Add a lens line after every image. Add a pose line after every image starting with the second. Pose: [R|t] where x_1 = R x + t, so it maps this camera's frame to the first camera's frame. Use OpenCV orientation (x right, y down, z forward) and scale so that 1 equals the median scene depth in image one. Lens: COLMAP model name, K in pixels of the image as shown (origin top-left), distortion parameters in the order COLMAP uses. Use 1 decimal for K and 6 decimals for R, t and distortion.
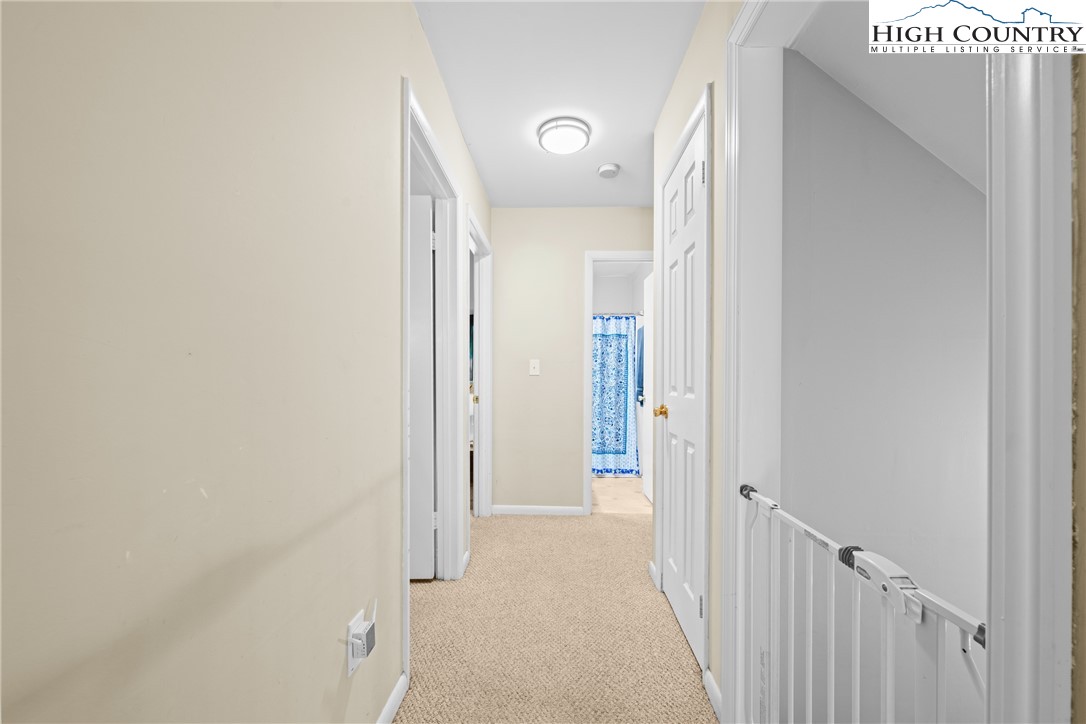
lens RADIAL K [[436.7, 0, 541.8], [0, 436.7, 370.1], [0, 0, 1]] dist [-0.002377, -0.000199]
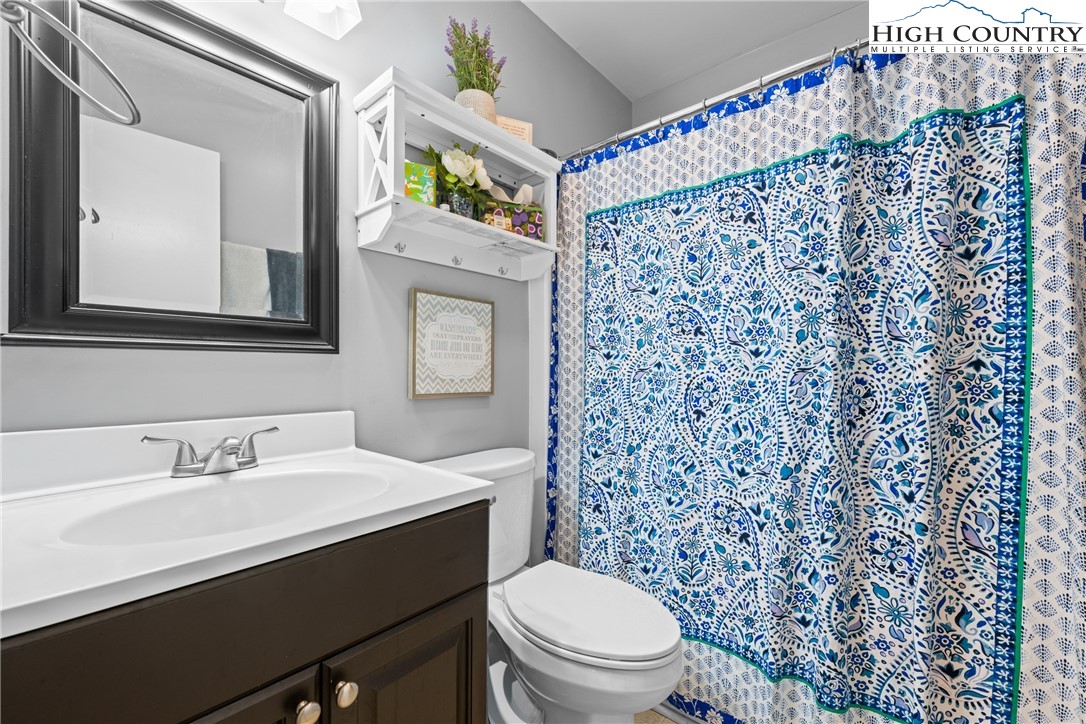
lens RADIAL K [[436.7, 0, 545.9], [0, 436.7, 367.6], [0, 0, 1]] dist [-0.002377, -0.000199]
pose [[0.779071, -0.001698, -0.626934, 0.155012], [0.007529, 0.999950, 0.006647, 0.026625], [0.626891, -0.009899, 0.779044, 0.740953]]
